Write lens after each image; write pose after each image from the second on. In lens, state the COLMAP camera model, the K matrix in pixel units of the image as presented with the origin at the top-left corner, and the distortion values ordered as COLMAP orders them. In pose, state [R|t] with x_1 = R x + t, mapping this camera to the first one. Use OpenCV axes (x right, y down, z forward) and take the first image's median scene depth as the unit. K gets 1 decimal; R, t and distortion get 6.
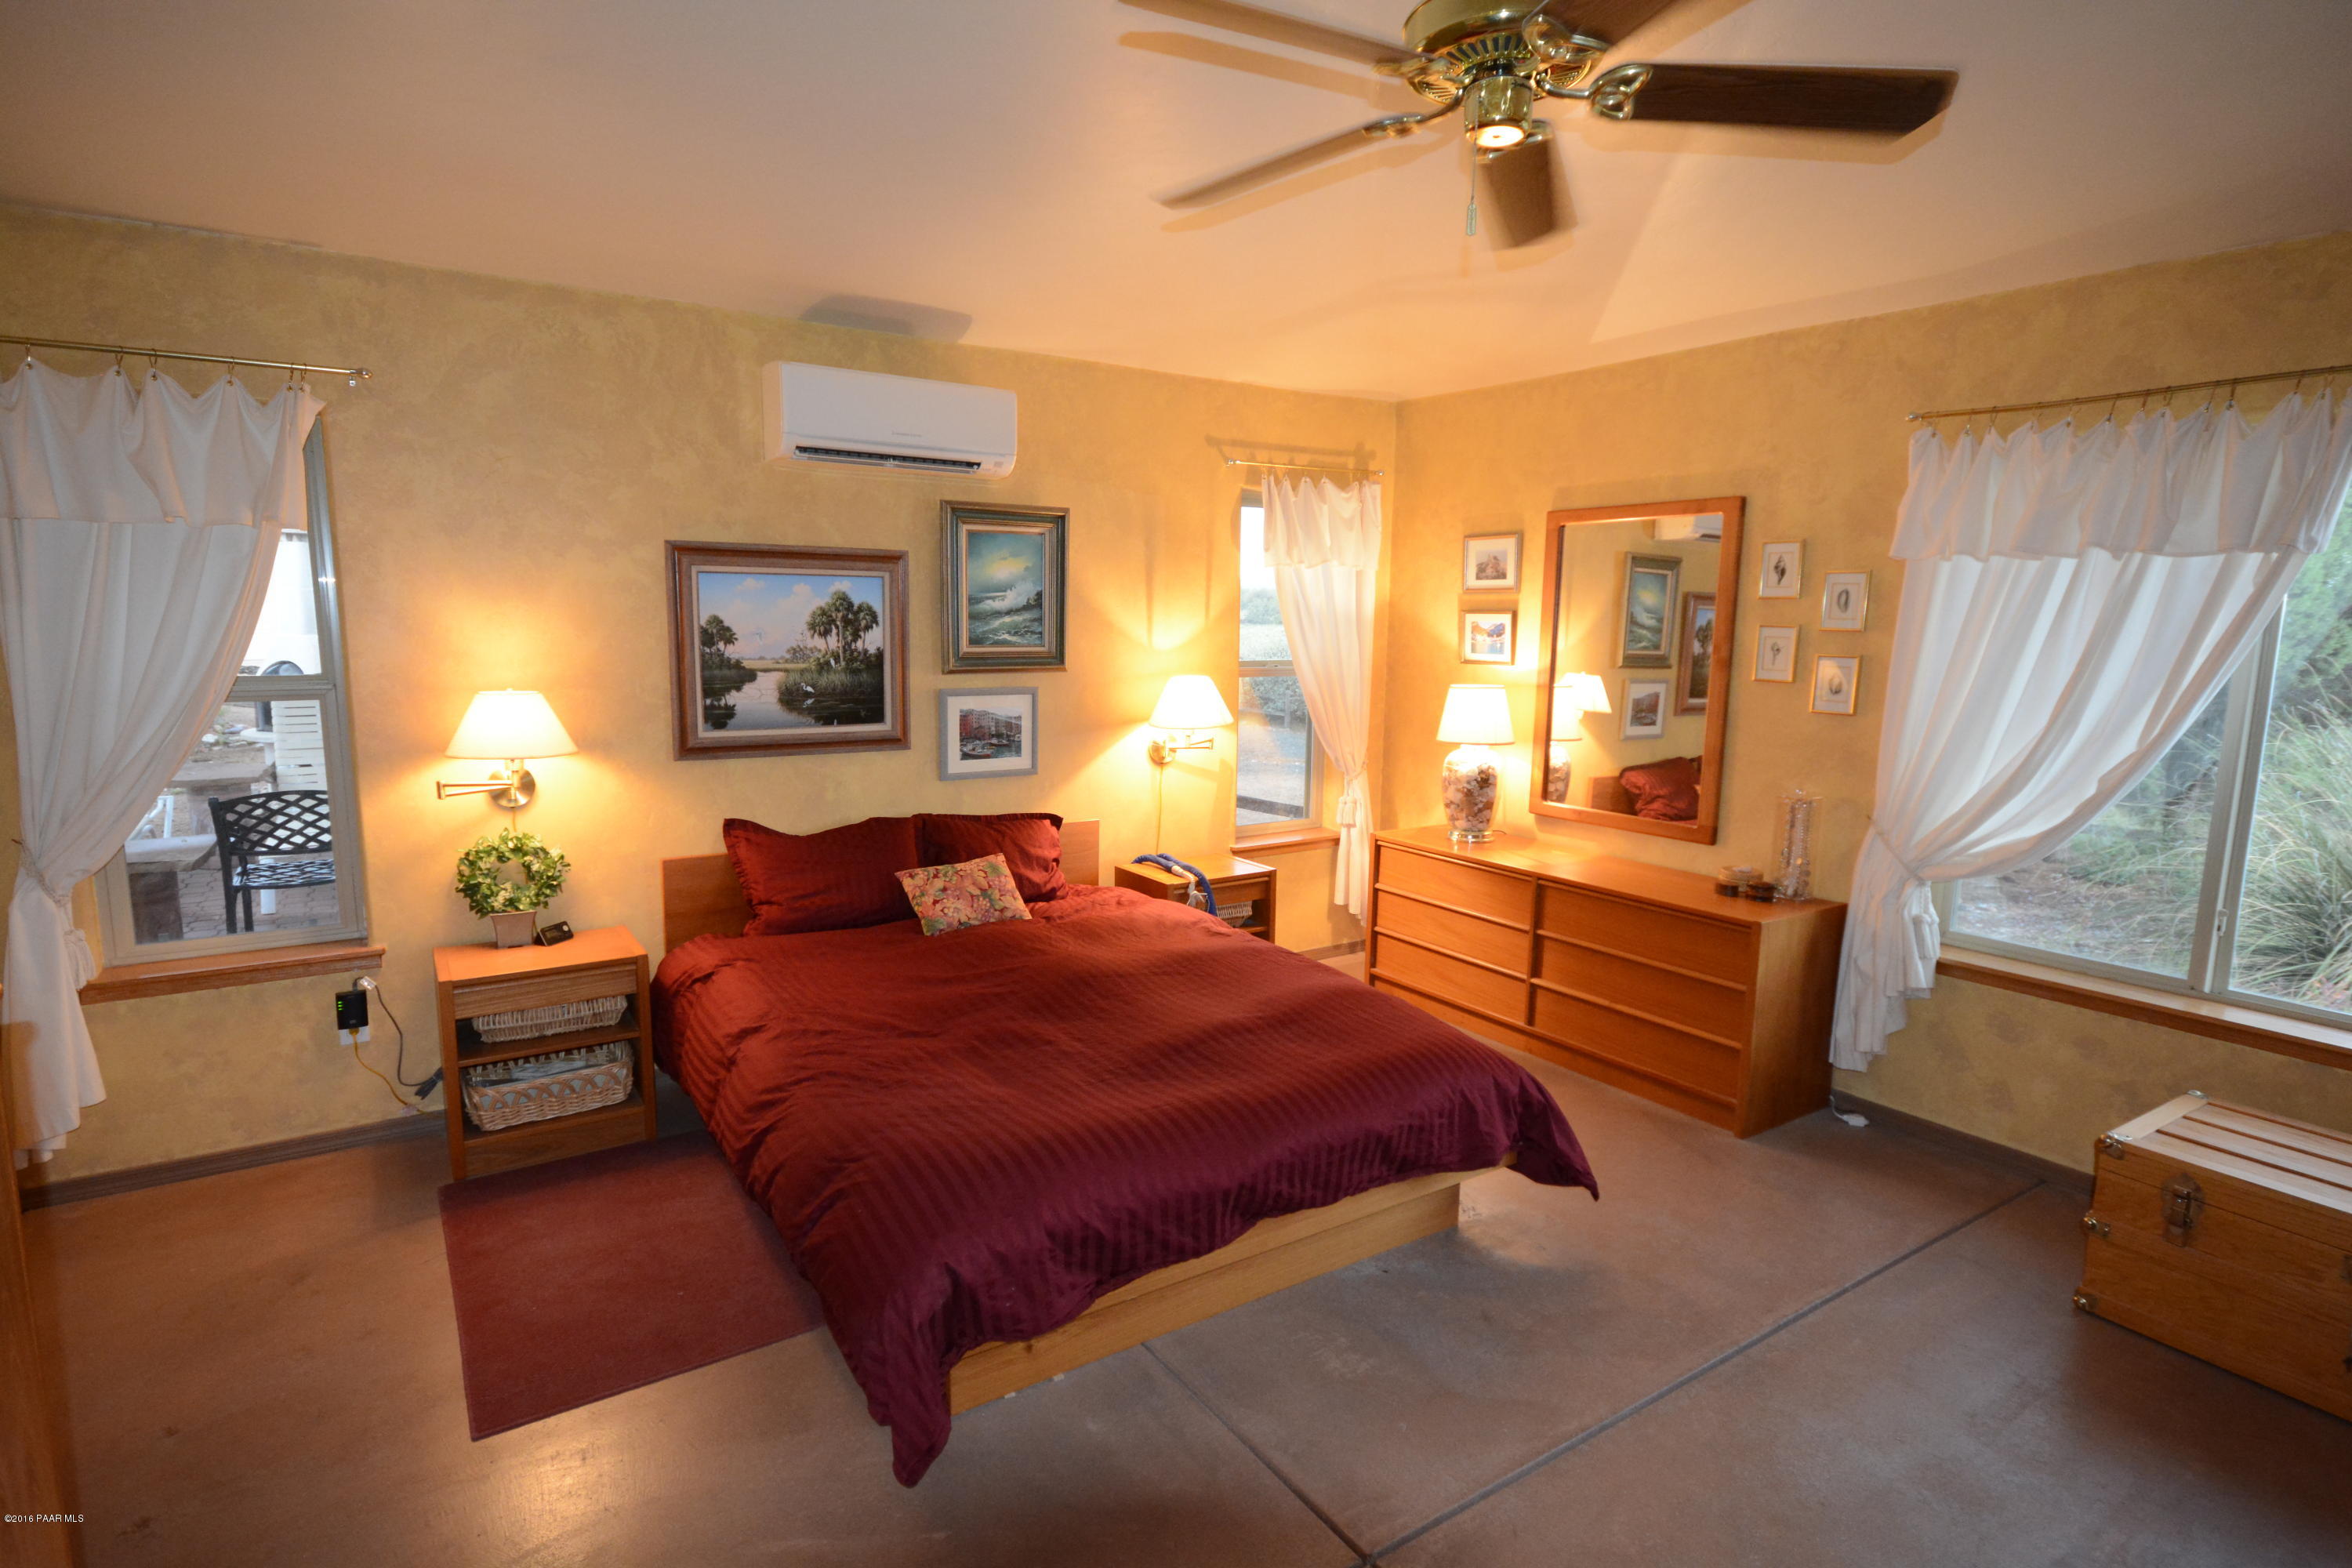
lens RADIAL K [[1188.3, 0, 1160.6], [0, 1188.3, 792.6], [0, 0, 1]] dist [0.001125, 0.000872]
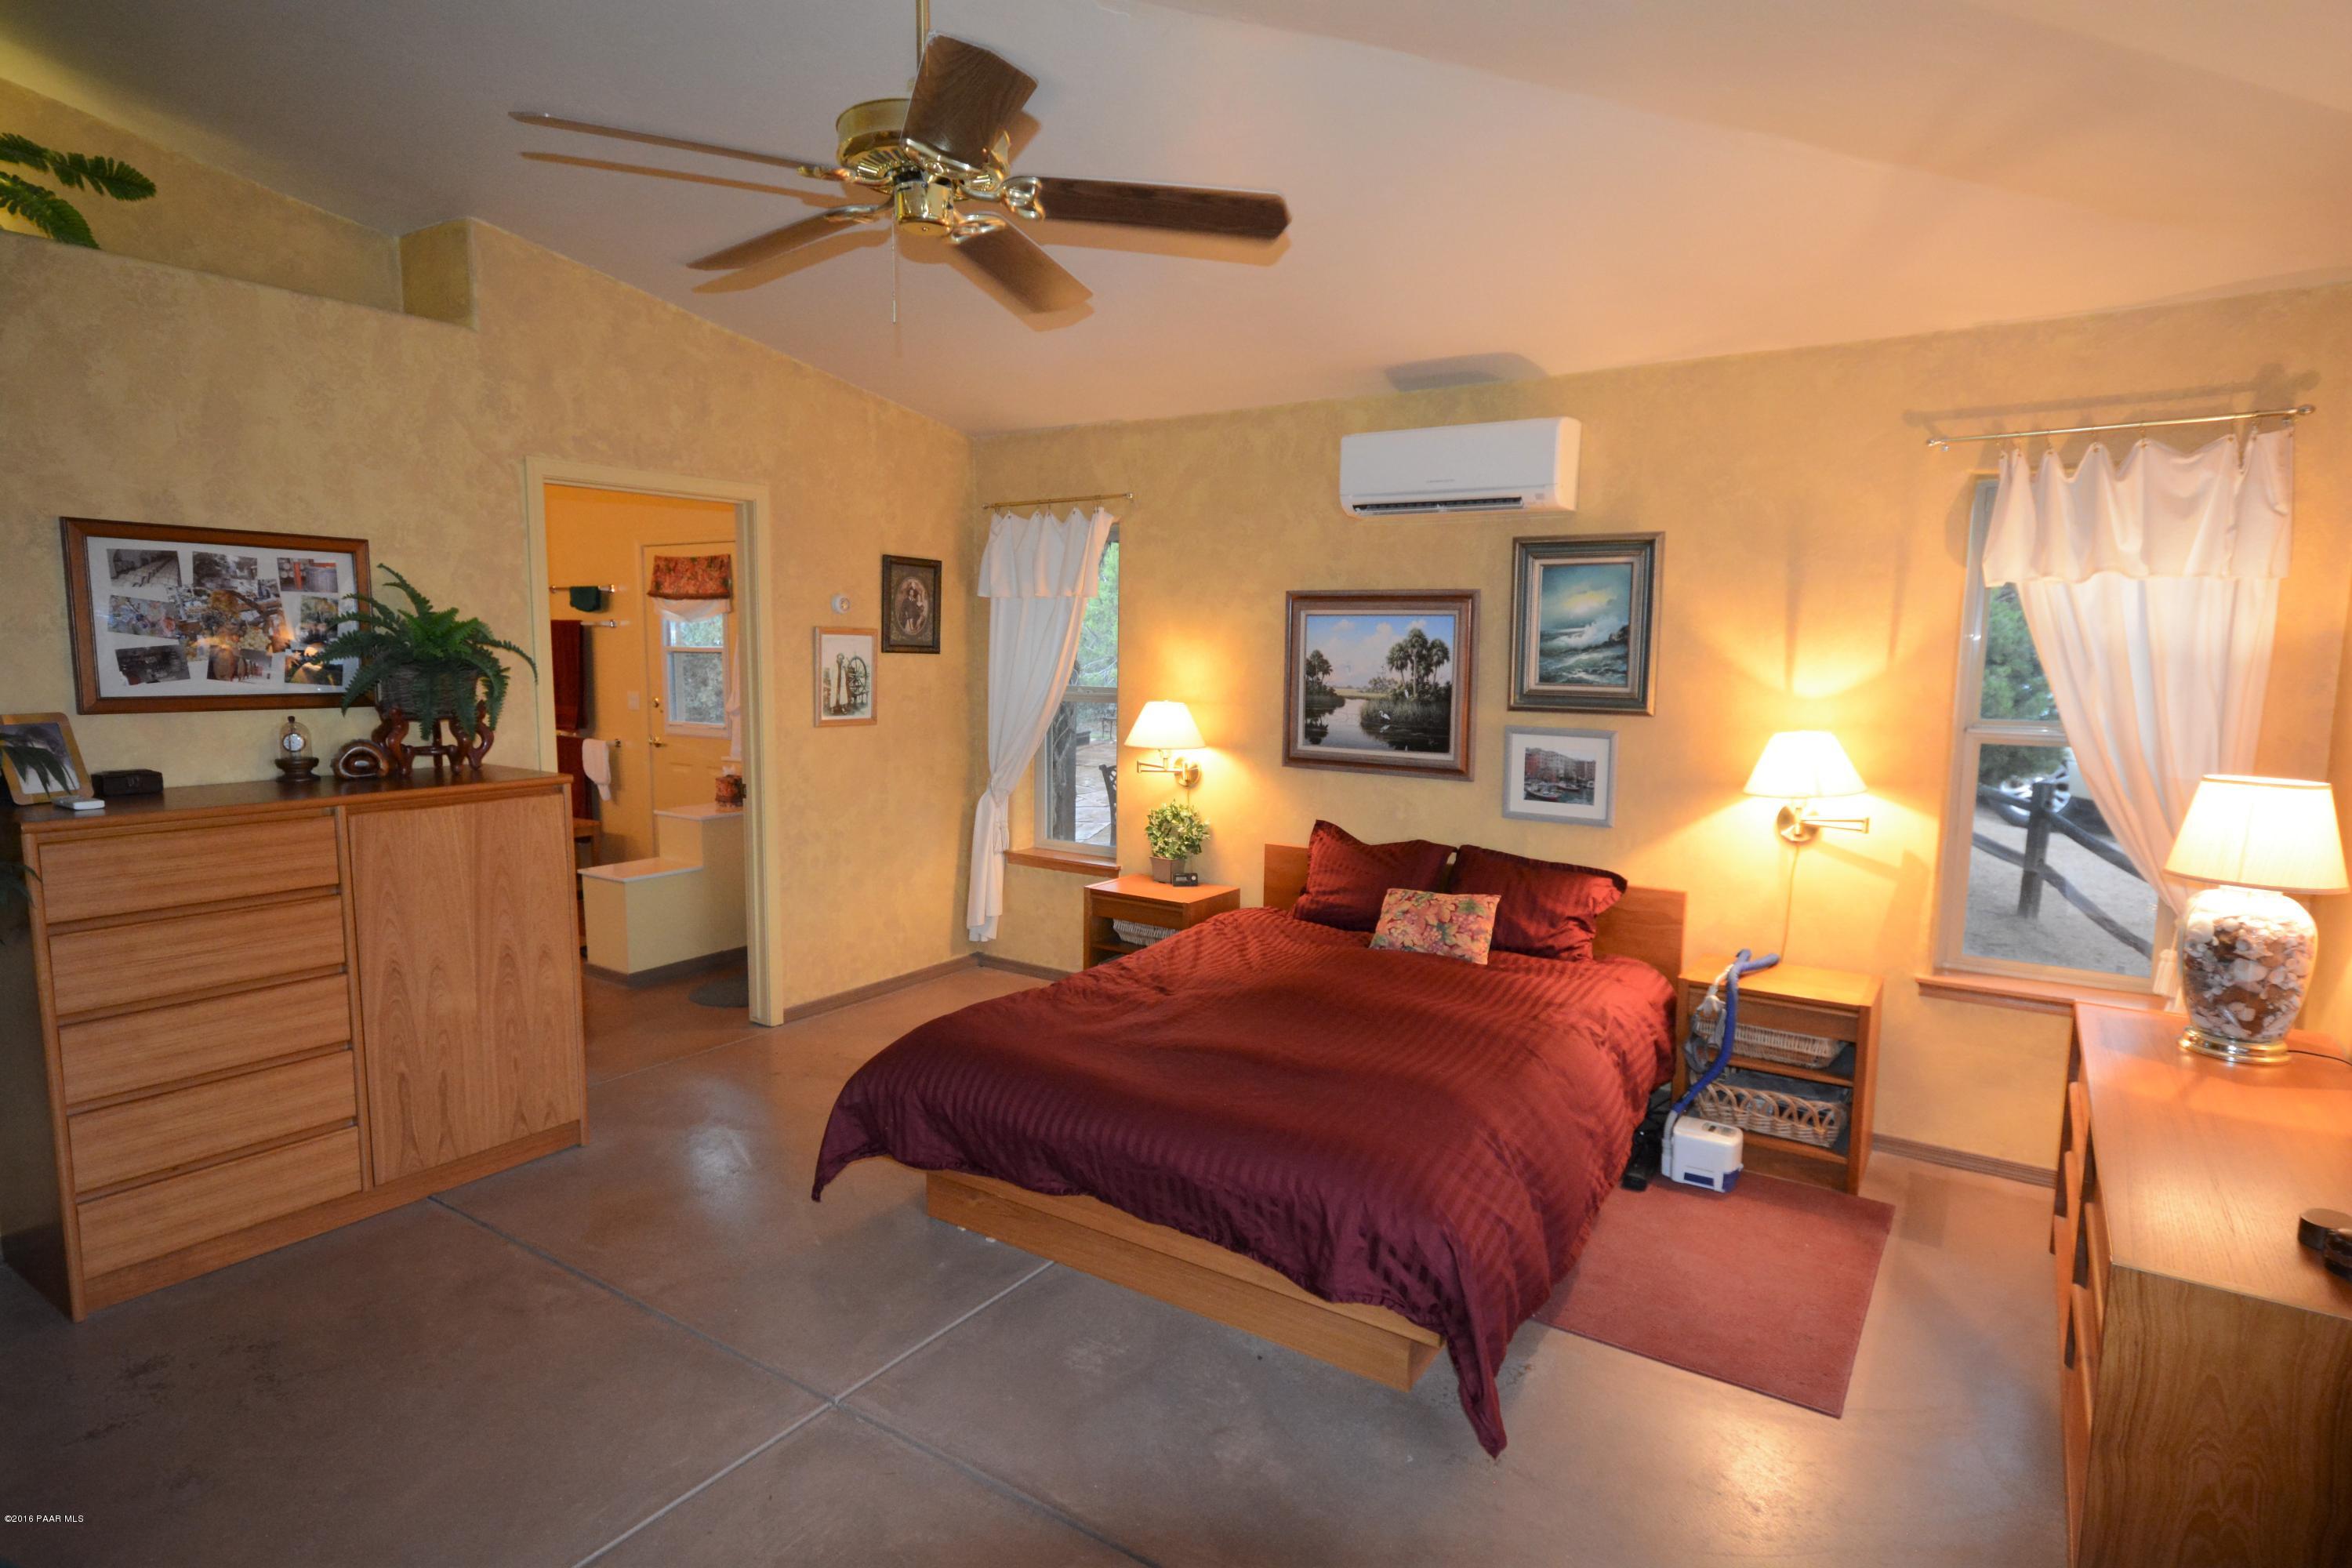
lens RADIAL K [[1231.4, 0, 1176.0], [0, 1231.4, 784.0], [0, 0, 1]] dist [0.010016, 0.002371]
pose [[0.394312, 0.100126, -0.913506, 0.679075], [-0.145559, 0.988303, 0.045495, -0.047000], [0.907376, 0.115030, 0.404274, 0.349308]]
